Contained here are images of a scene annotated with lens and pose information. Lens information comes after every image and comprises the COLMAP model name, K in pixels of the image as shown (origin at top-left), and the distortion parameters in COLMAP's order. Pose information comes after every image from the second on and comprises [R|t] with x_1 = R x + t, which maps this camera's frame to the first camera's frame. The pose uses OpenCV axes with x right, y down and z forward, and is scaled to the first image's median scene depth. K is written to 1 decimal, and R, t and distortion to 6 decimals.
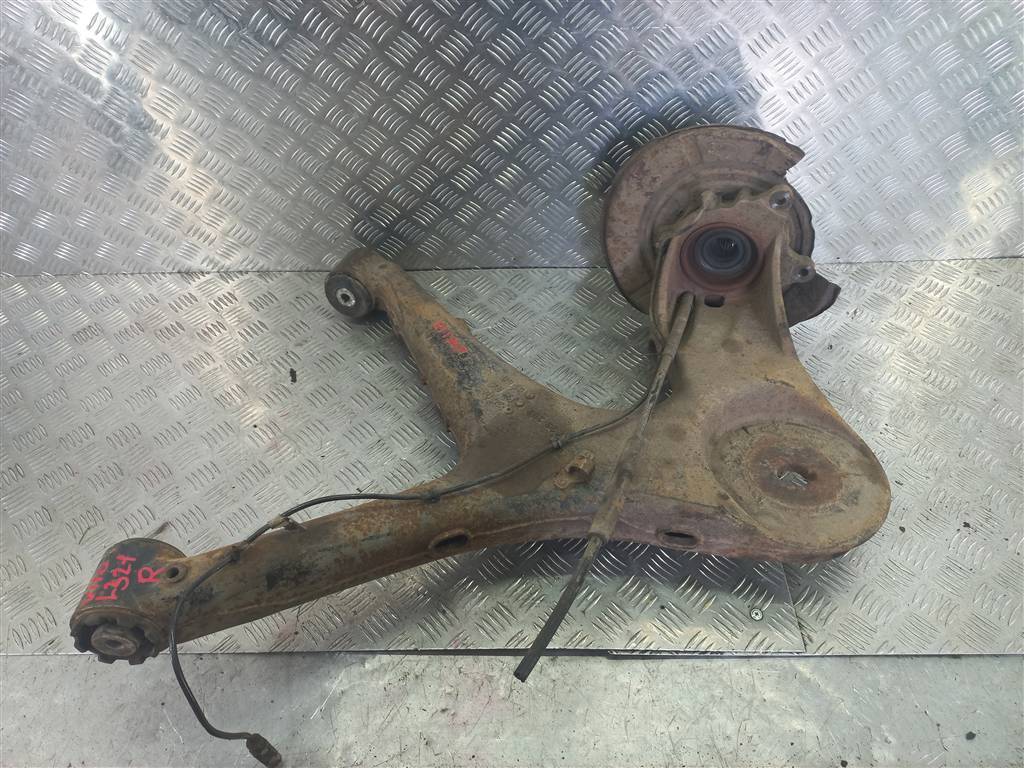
lens RADIAL K [[731.9, 0, 480.4], [0, 731.9, 386.8], [0, 0, 1]] dist [-0.013621, -0.001162]
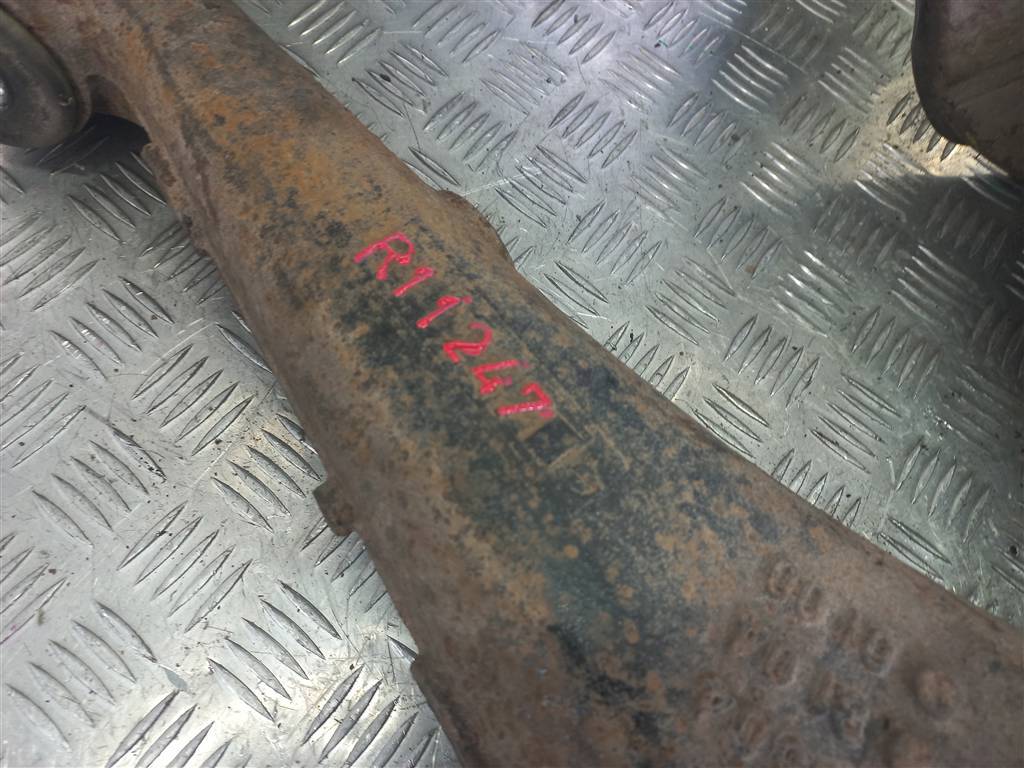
lens RADIAL K [[751.6, 0, 512.0], [0, 751.6, 384.0], [0, 0, 1]] dist [-0.006992, 0.001831]
pose [[0.970017, -0.073236, 0.231741, -0.071638], [-0.006436, 0.945443, 0.325725, -0.113376], [-0.242953, -0.317450, 0.916624, 0.729248]]
